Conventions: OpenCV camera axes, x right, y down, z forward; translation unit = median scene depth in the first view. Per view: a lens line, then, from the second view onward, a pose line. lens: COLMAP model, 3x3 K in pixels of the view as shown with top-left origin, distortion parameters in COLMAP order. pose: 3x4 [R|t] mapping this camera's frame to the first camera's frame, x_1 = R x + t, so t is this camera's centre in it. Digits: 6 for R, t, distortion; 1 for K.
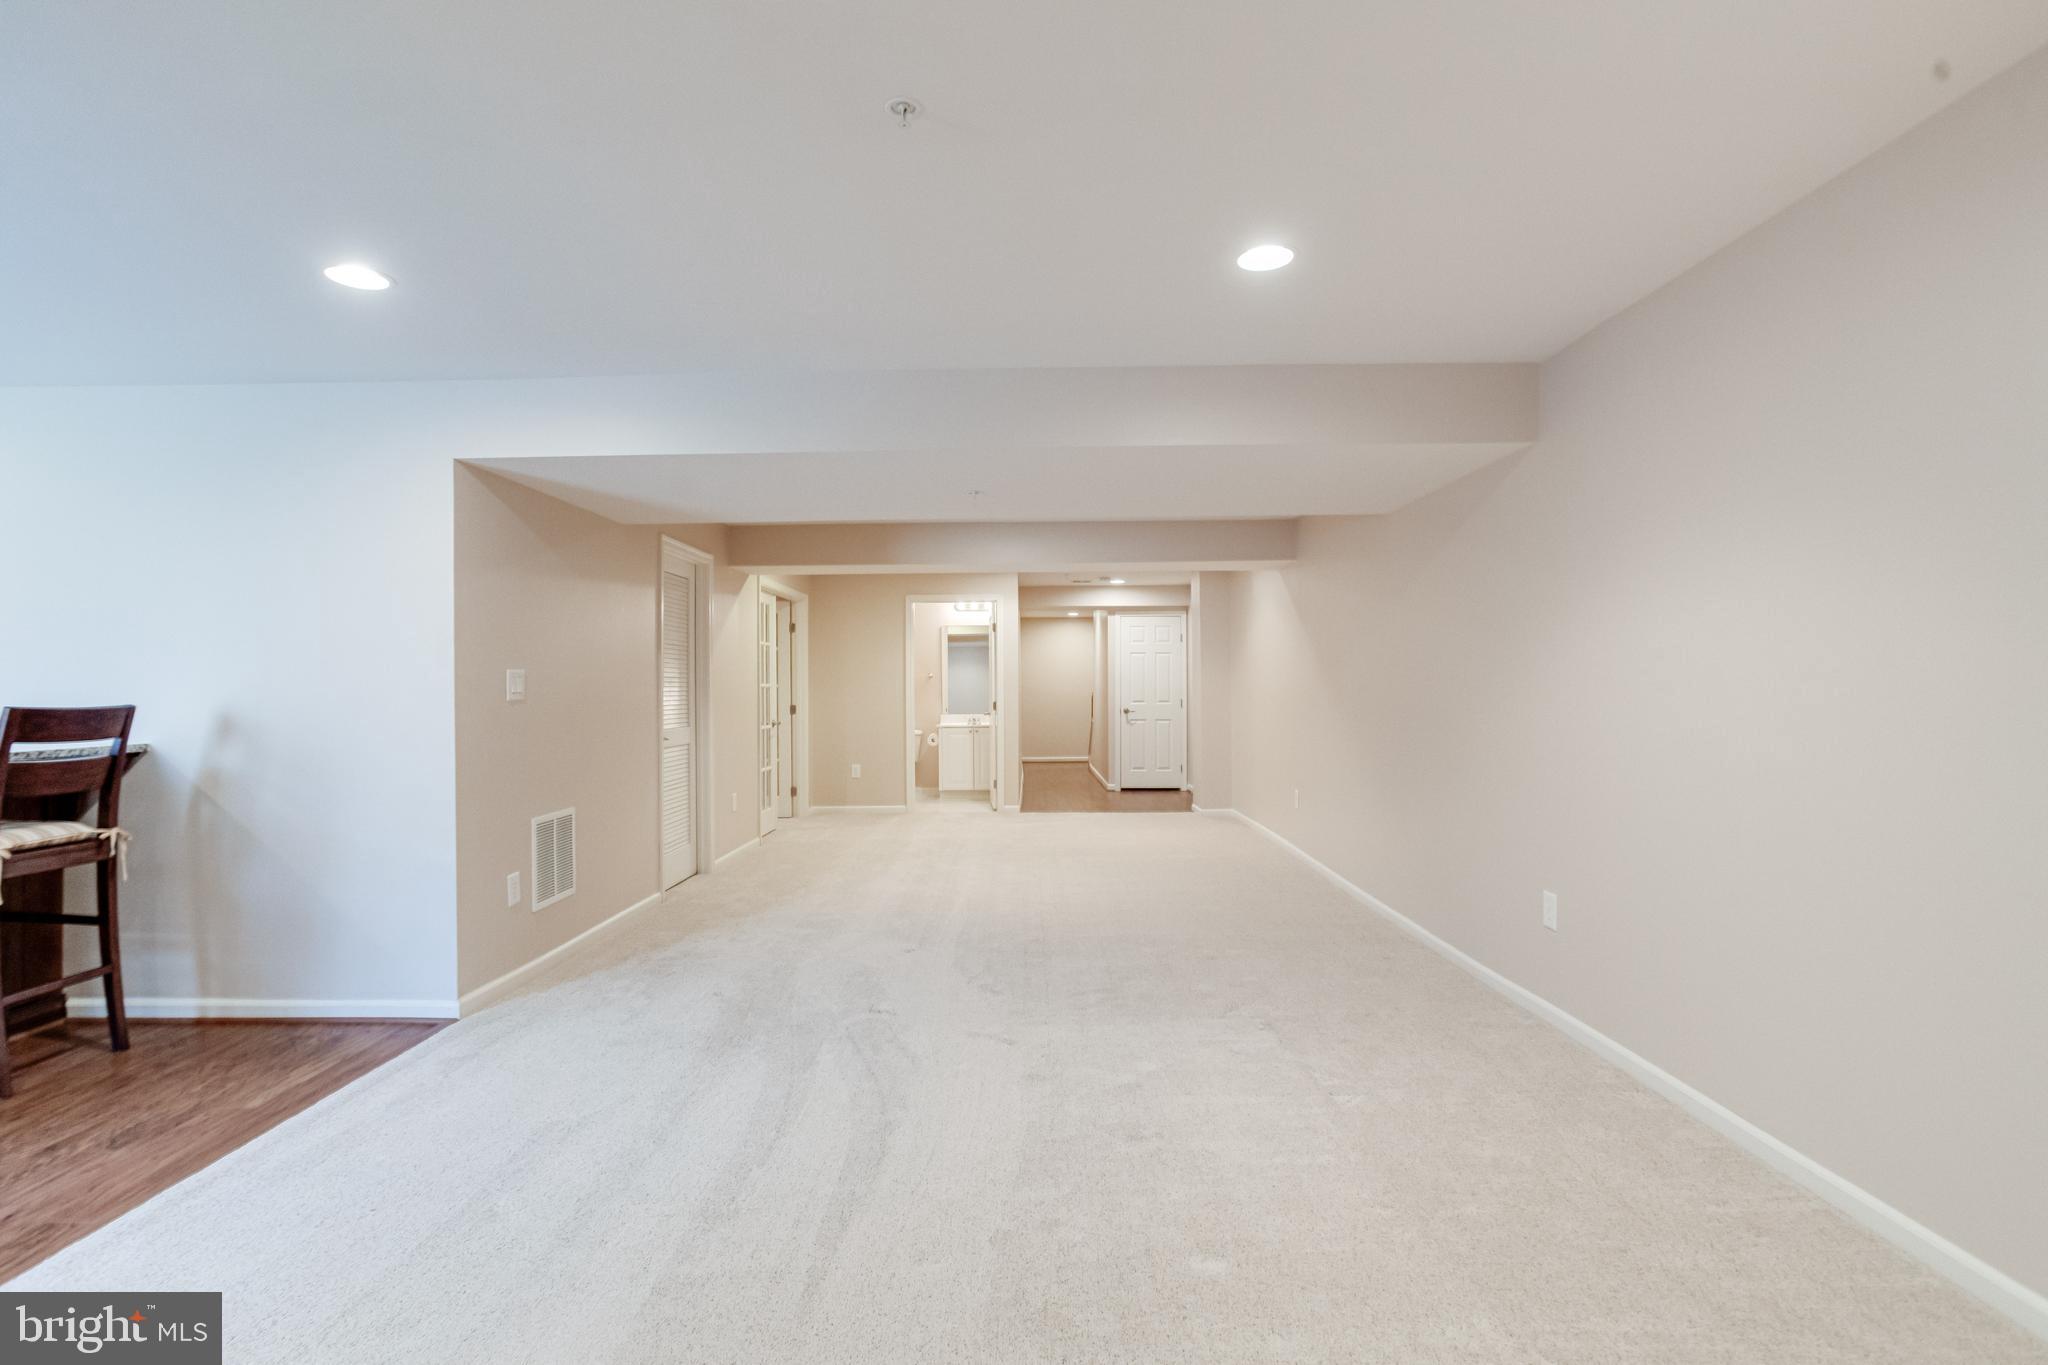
lens RADIAL K [[987.2, 0, 1014.8], [0, 987.2, 670.3], [0, 0, 1]] dist [-0.046404, 0.023138]
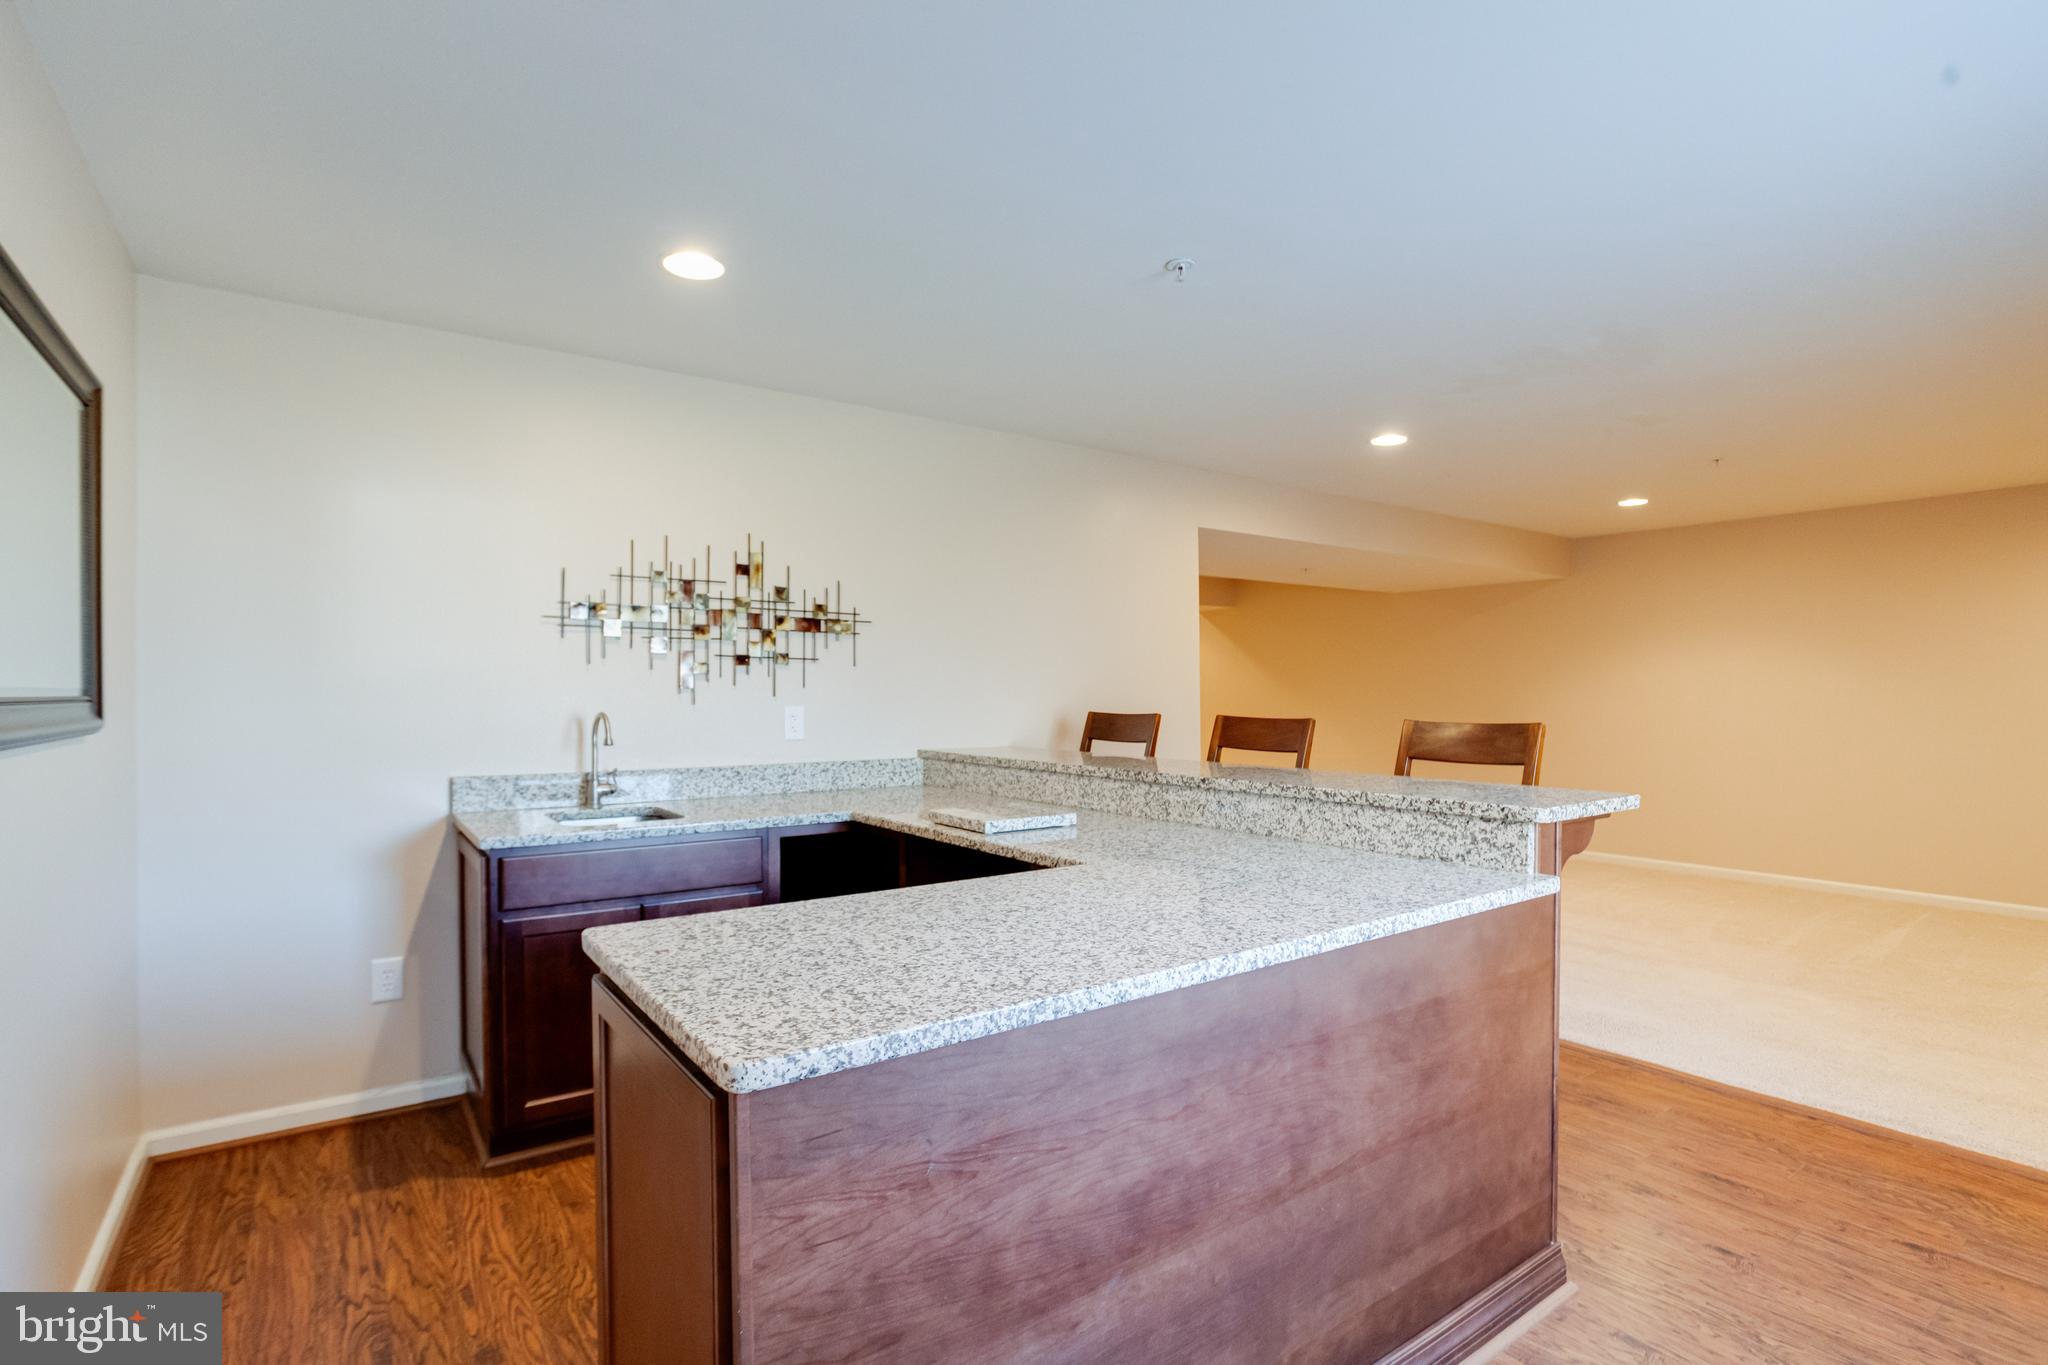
lens RADIAL K [[987.2, 0, 1014.8], [0, 987.2, 670.3], [0, 0, 1]] dist [-0.046404, 0.023138]
pose [[0.796973, 0.019029, 0.603716, -1.517220], [-0.012818, 0.999811, -0.014593, 0.003748], [-0.603879, 0.003892, 0.797066, 0.059345]]
